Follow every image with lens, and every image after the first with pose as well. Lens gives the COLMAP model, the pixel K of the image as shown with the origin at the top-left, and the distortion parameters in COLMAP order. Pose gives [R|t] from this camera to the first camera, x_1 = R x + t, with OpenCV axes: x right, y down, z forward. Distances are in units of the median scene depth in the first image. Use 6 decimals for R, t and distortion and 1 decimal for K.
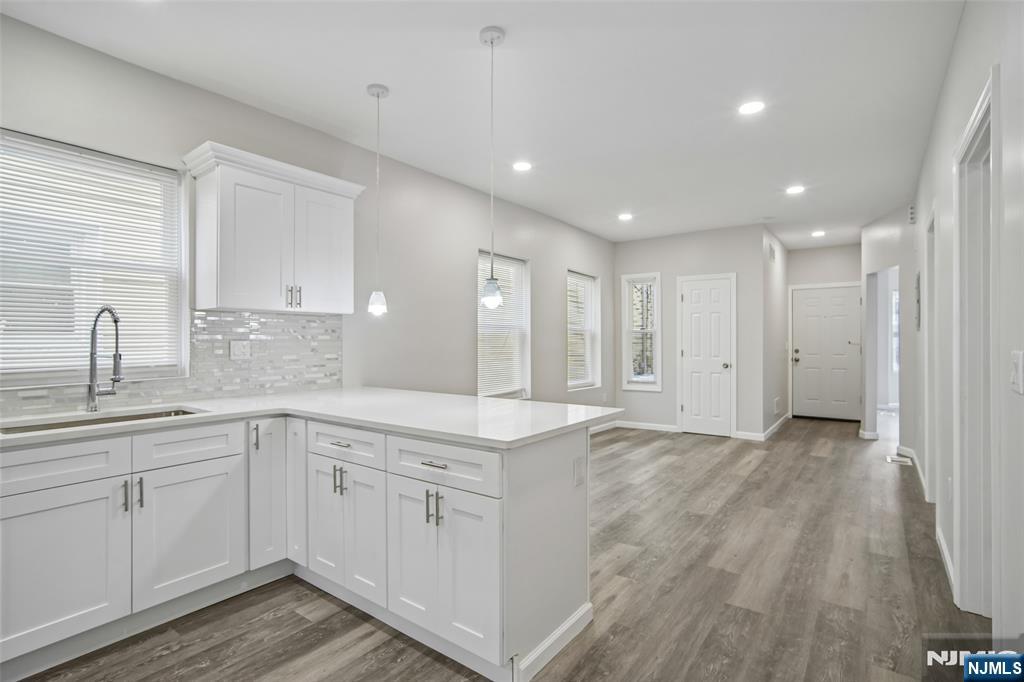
lens RADIAL K [[496.4, 0, 508.1], [0, 496.4, 340.7], [0, 0, 1]] dist [-0.011922, 0.000394]
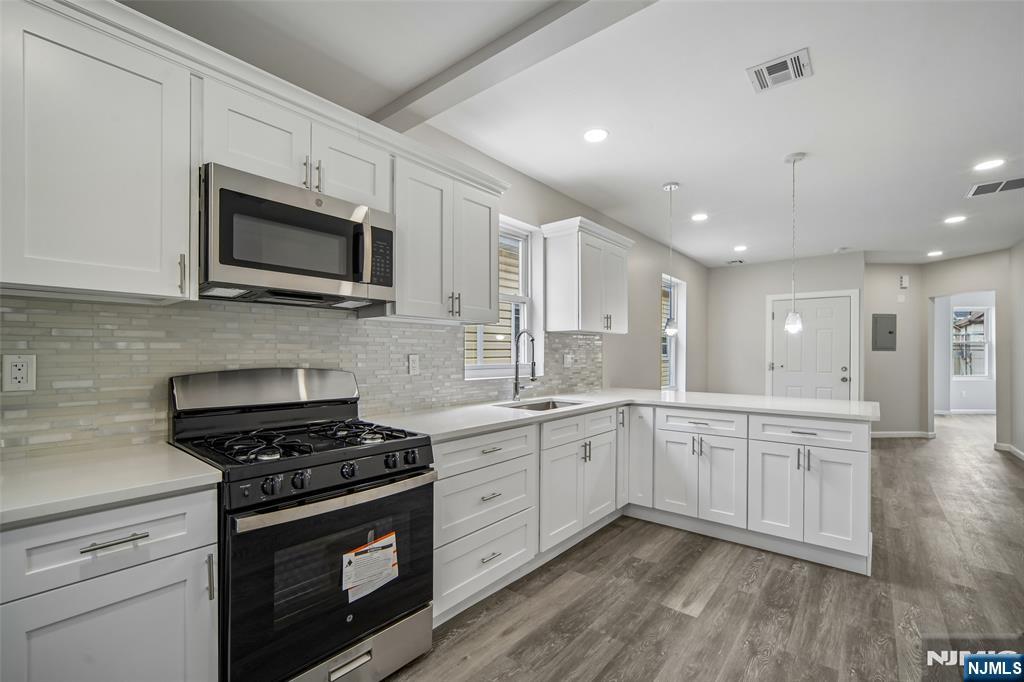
lens RADIAL K [[444.3, 0, 503.3], [0, 444.3, 356.0], [0, 0, 1]] dist [-0.001394, 0.000254]
pose [[0.998350, 0.002692, -0.057367, -0.655890], [-0.002647, 0.999996, 0.000868, 0.005282], [0.057370, -0.000715, 0.998353, -0.294276]]
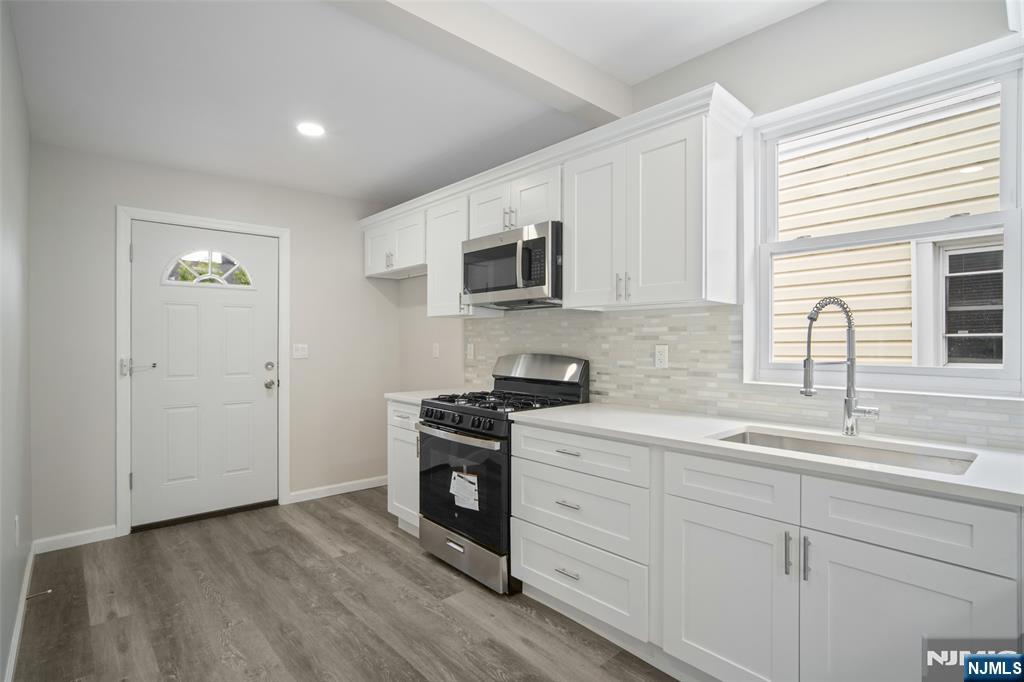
lens RADIAL K [[499.4, 0, 508.7], [0, 499.4, 335.1], [0, 0, 1]] dist [-0.025762, 0.000185]
pose [[-0.178149, -0.013513, -0.983911, 0.024722], [-0.011563, 0.999865, -0.011639, -0.000036], [0.983936, 0.009304, -0.178282, 0.491247]]
